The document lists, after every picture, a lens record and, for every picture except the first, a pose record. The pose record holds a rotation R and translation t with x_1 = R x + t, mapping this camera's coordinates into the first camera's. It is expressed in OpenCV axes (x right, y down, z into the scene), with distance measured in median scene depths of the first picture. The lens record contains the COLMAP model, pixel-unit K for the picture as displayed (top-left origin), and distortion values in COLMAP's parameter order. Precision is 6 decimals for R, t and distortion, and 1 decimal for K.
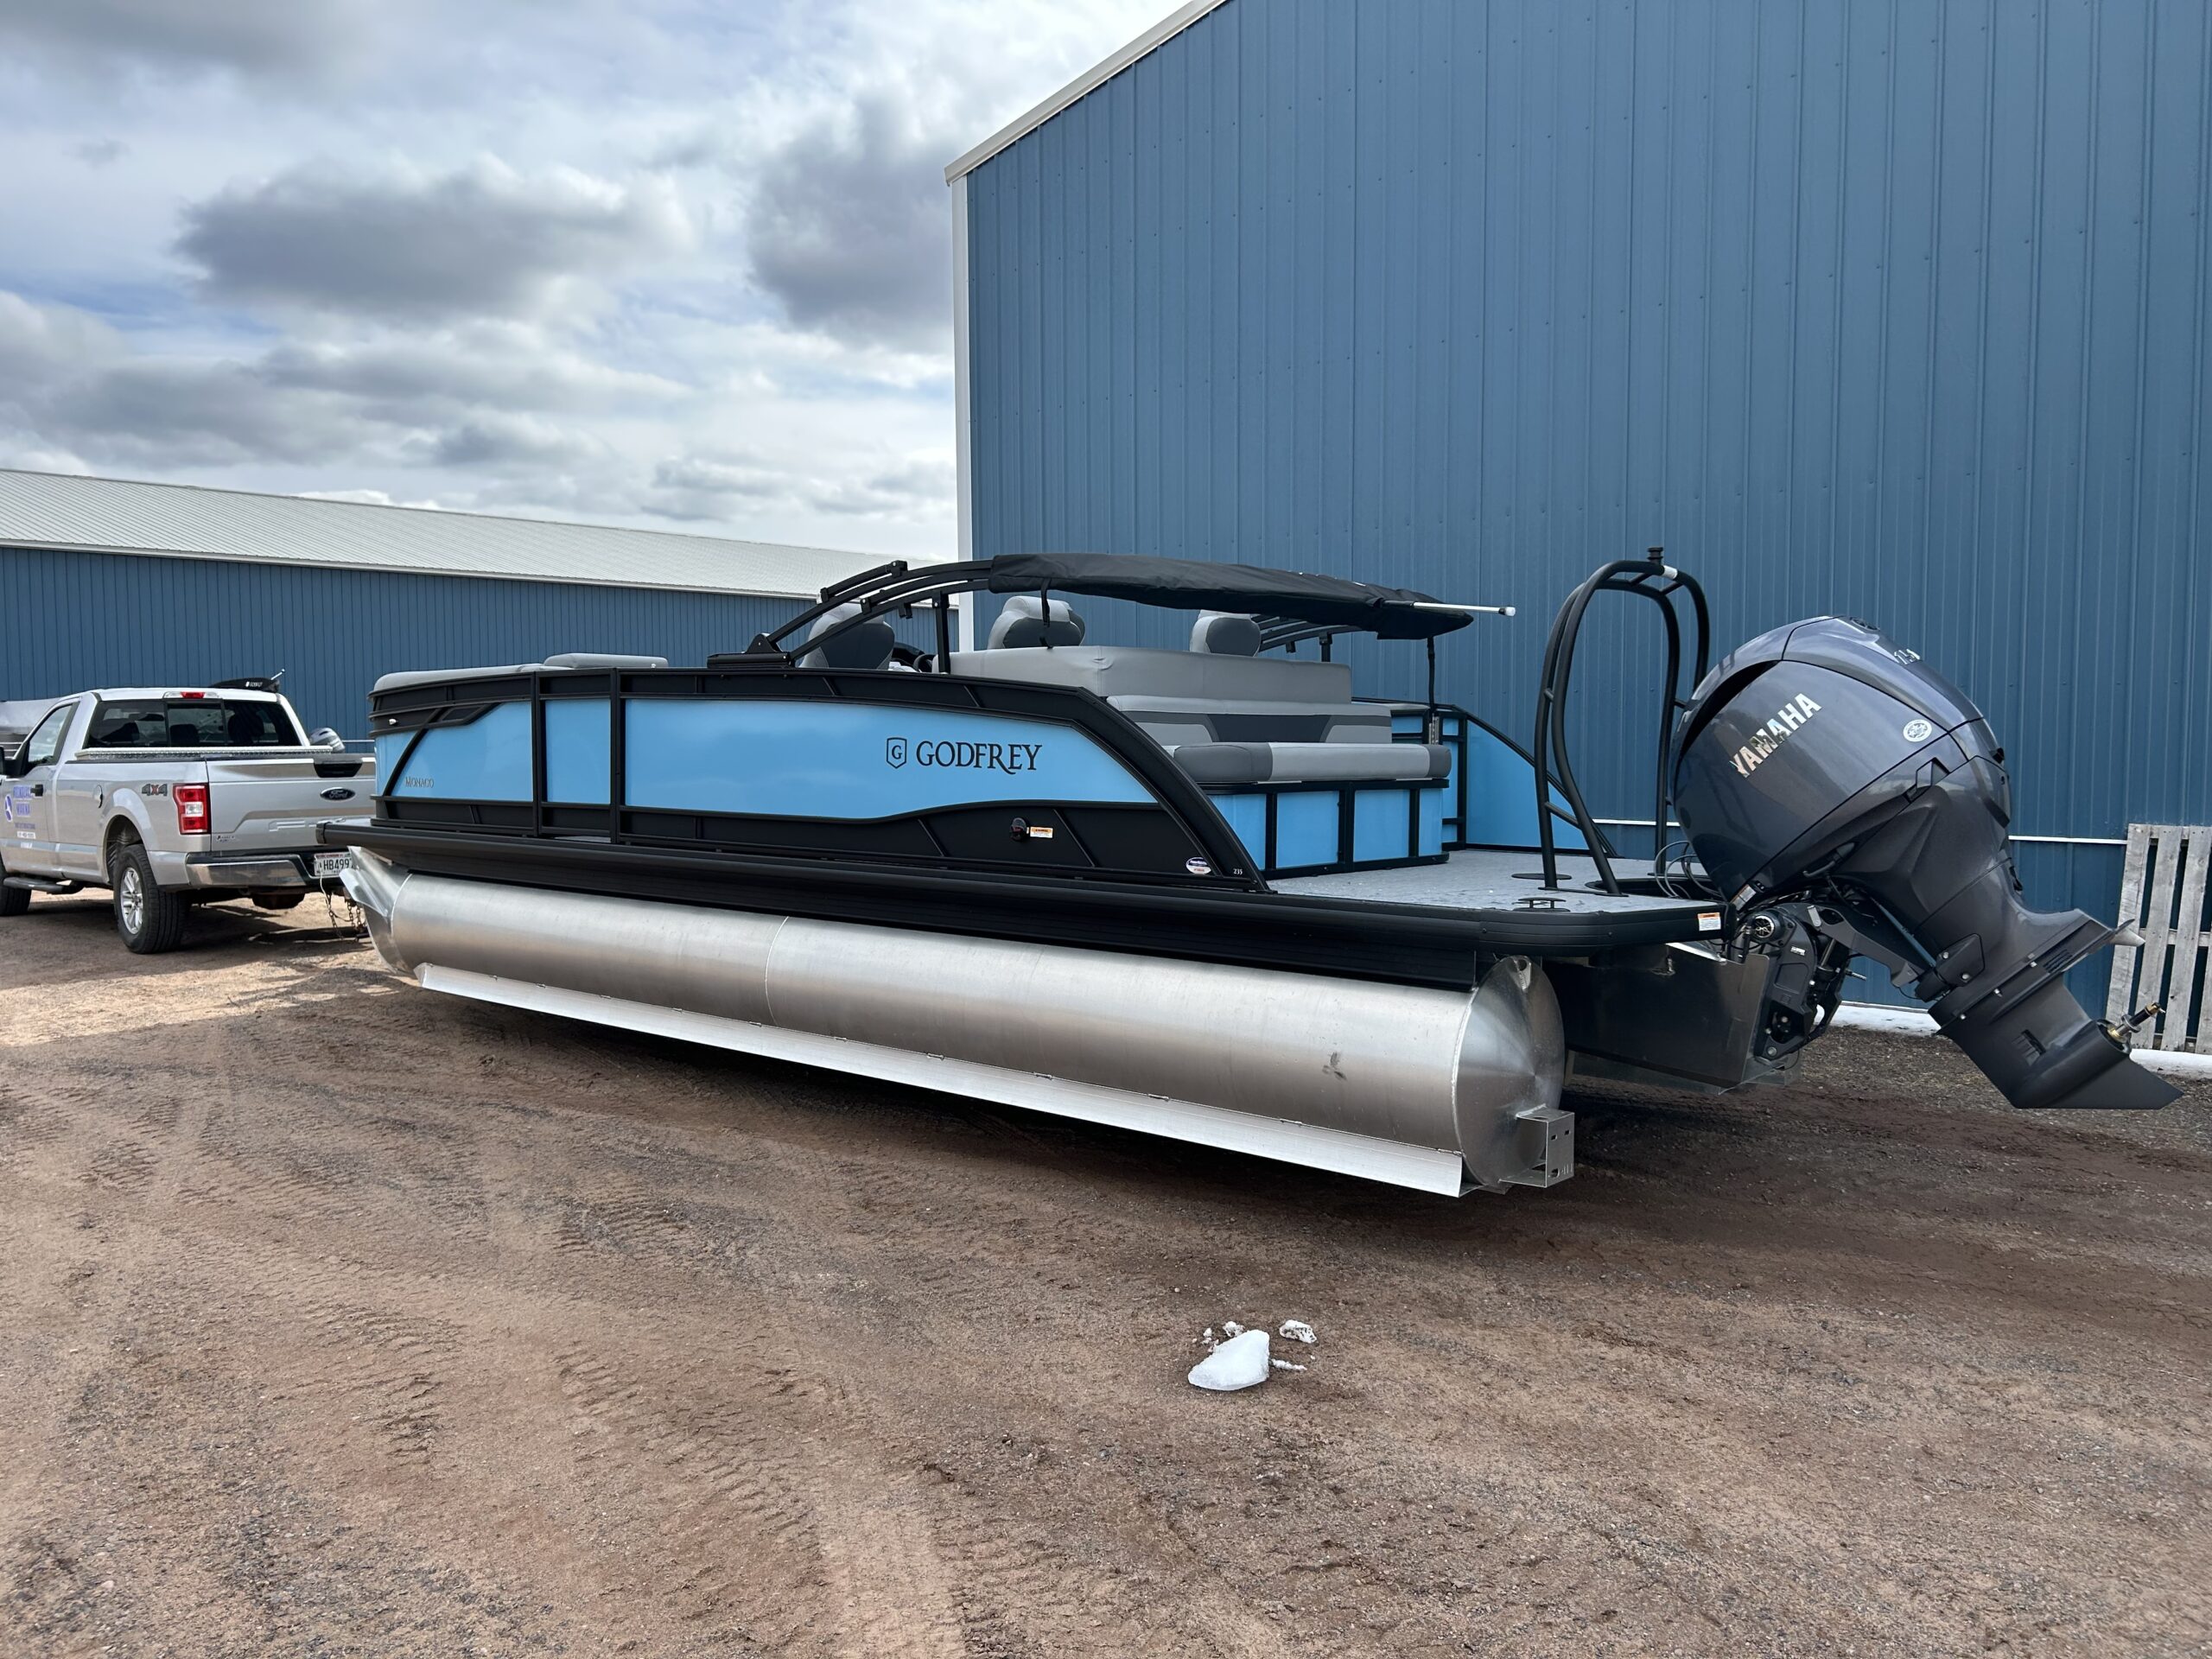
lens RADIAL K [[1674.0, 0, 1125.5], [0, 1674.0, 814.7], [0, 0, 1]] dist [0.056687, -0.064947]
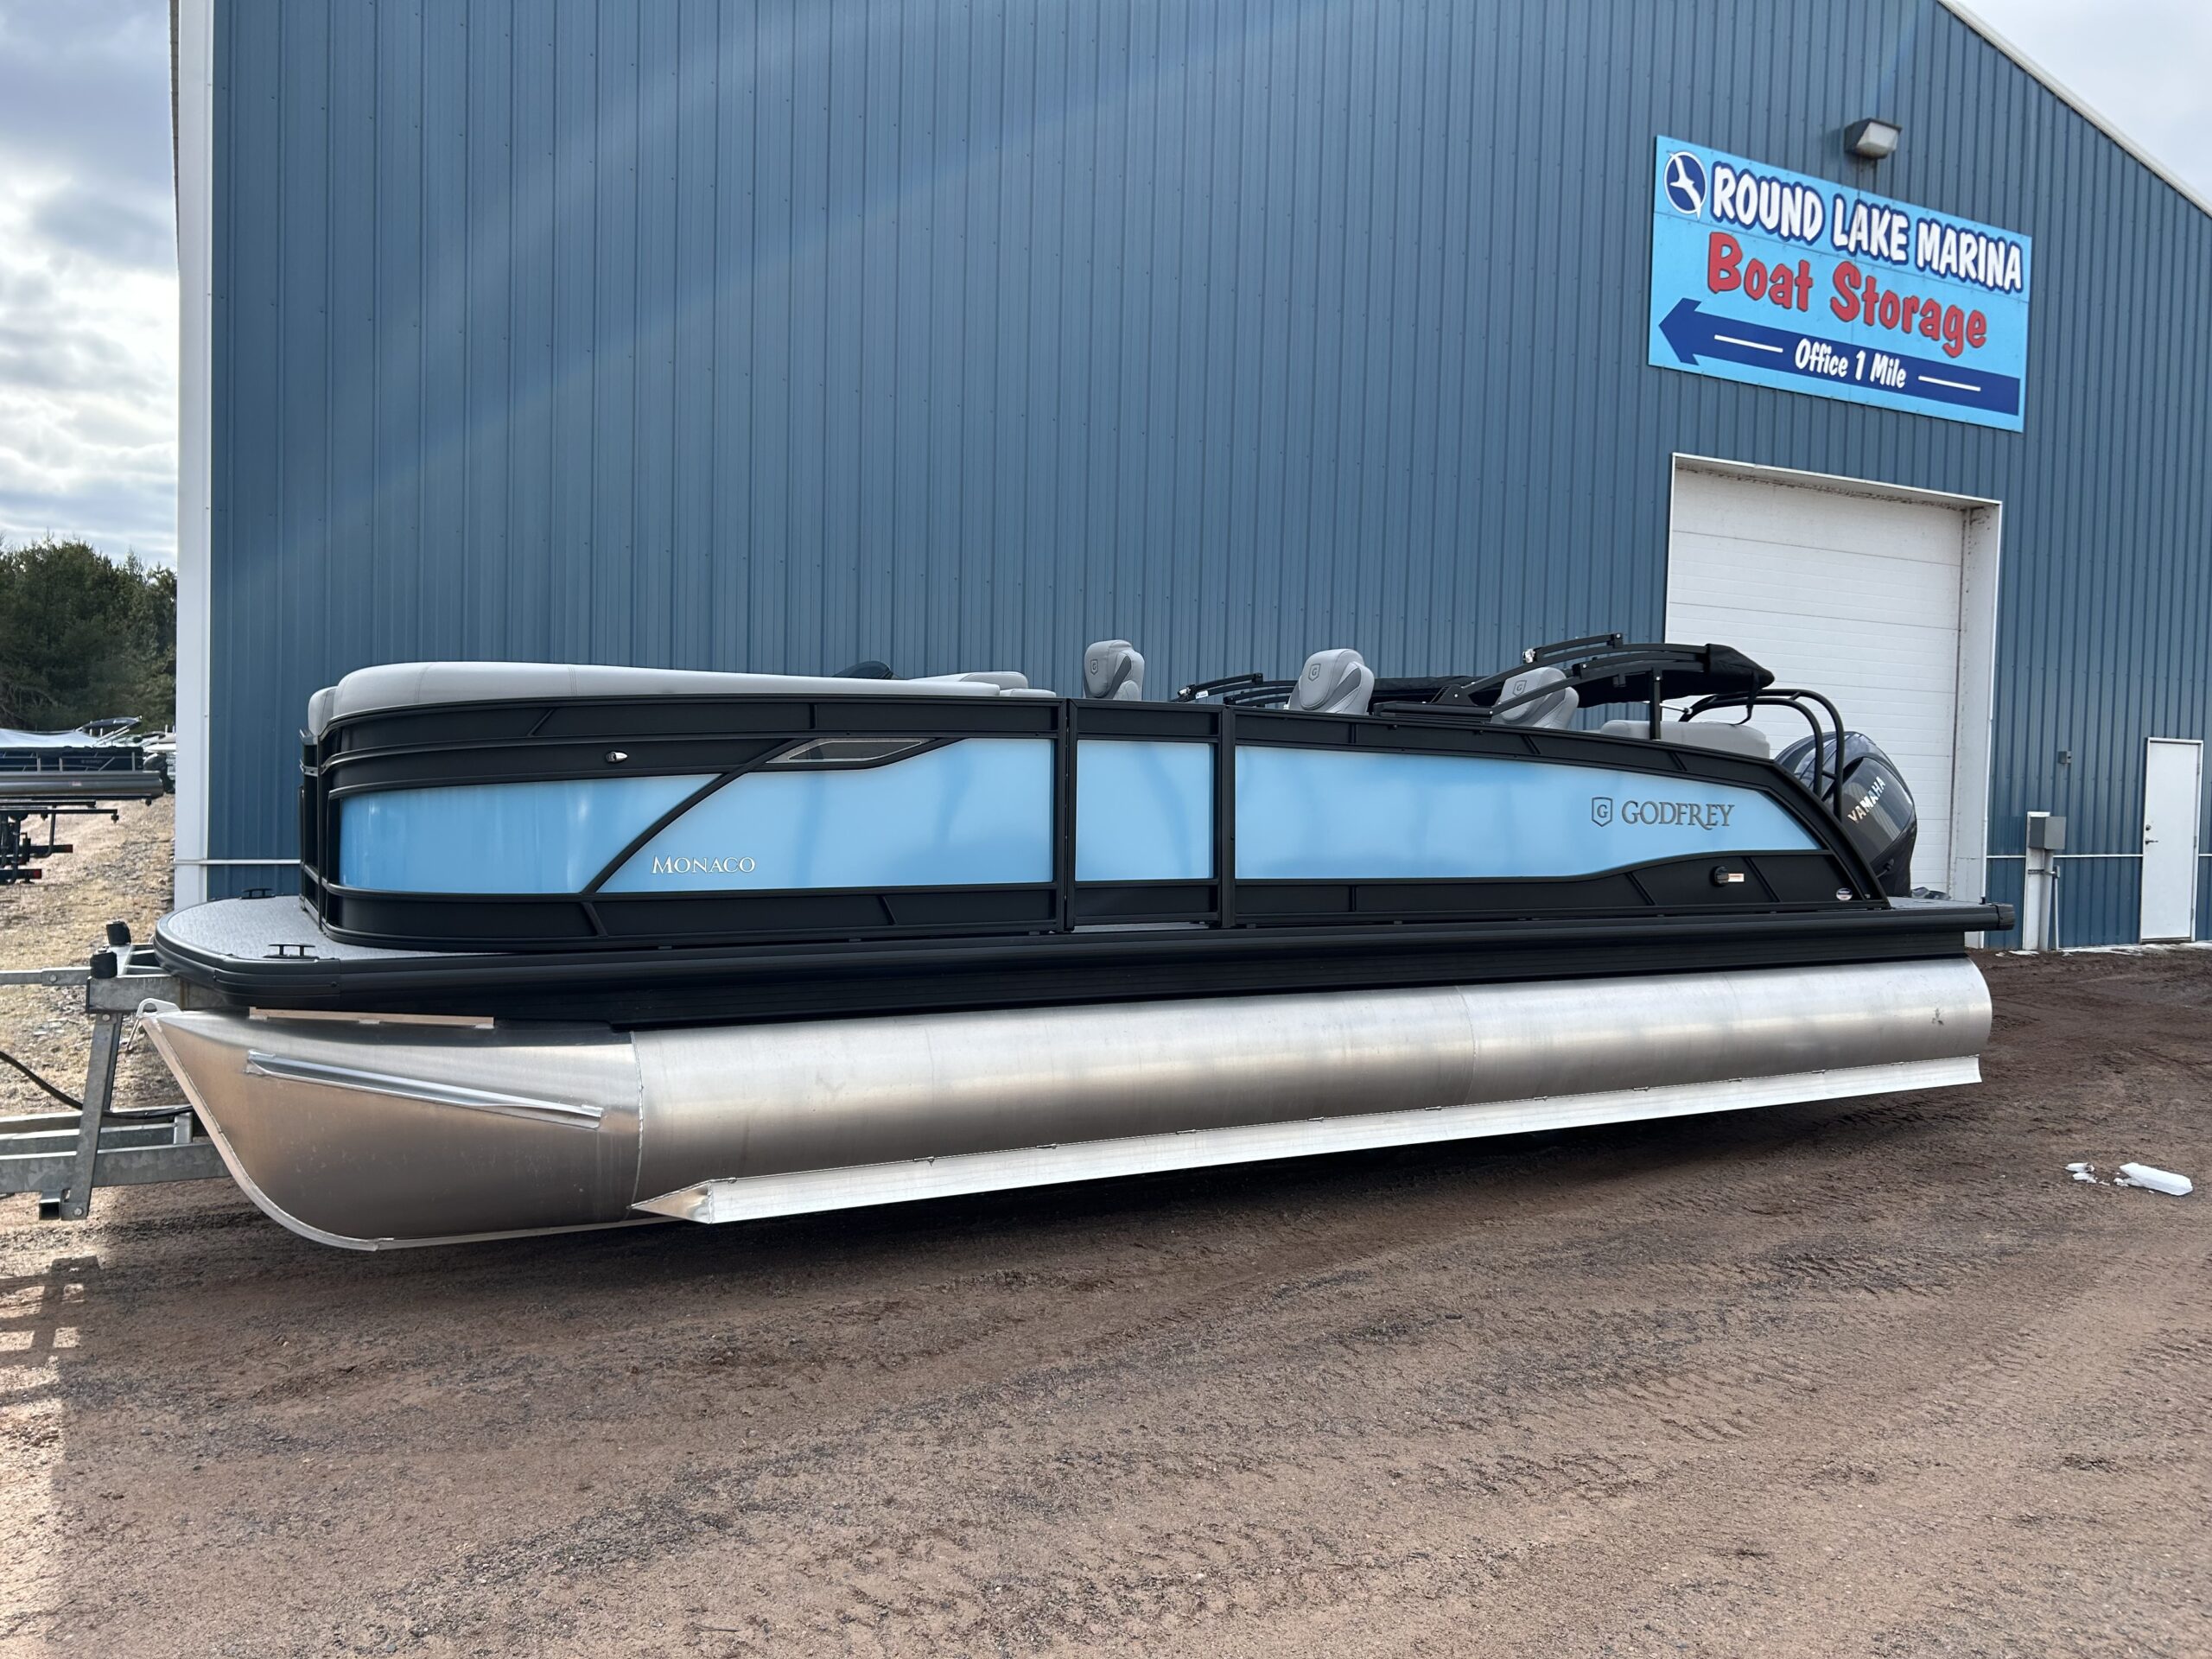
lens RADIAL K [[1674.0, 0, 1117.3], [0, 1674.0, 820.5], [0, 0, 1]] dist [0.056687, -0.064947]
pose [[0.343581, -0.021182, 0.938884, -1.265955], [0.020825, 0.999672, 0.014933, -0.054754], [-0.938892, 0.014421, 0.343910, 0.939840]]
